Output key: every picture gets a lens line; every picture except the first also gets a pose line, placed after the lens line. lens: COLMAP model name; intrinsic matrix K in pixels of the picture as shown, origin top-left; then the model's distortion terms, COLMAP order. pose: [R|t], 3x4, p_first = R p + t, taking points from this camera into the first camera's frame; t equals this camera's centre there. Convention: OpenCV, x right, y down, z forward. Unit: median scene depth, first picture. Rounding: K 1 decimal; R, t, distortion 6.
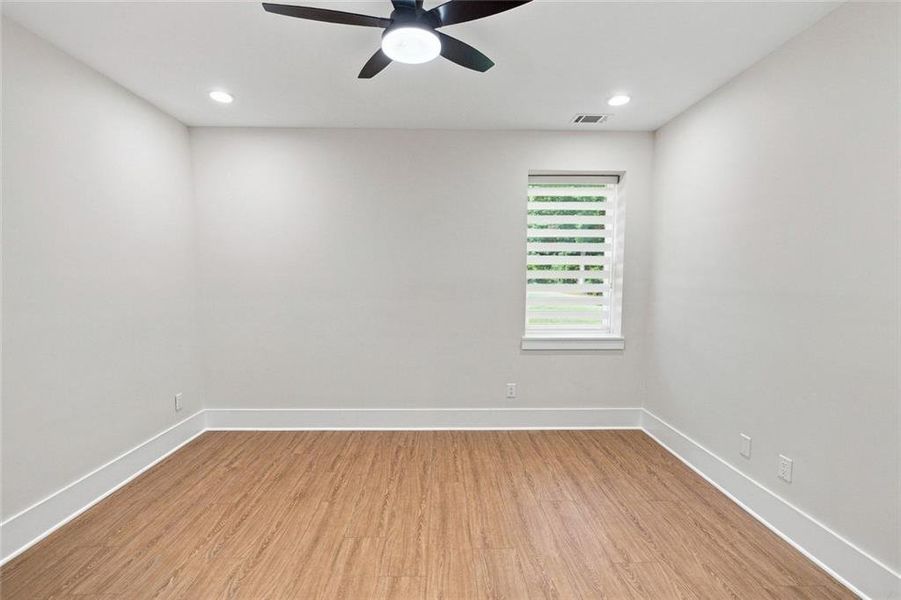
lens RADIAL K [[400.1, 0, 442.9], [0, 400.1, 290.4], [0, 0, 1]] dist [-0.001029, -0.000157]
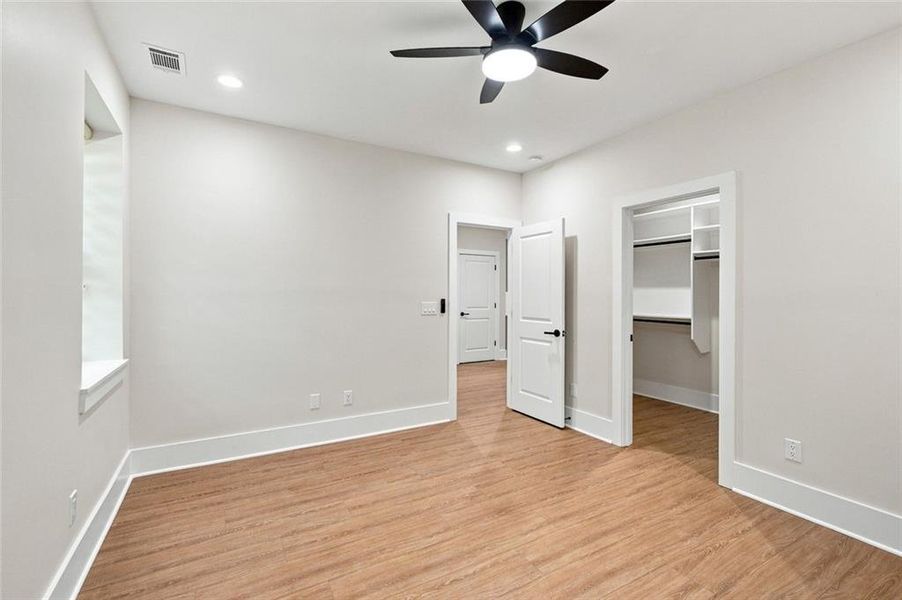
lens RADIAL K [[400.6, 0, 443.4], [0, 400.6, 290.4], [0, 0, 1]] dist [-0.001029, -0.000157]
pose [[-0.472670, 0.001280, 0.881238, -0.697760], [0.021868, 0.999708, 0.010278, -0.005369], [-0.880968, 0.024129, -0.472560, 1.270950]]
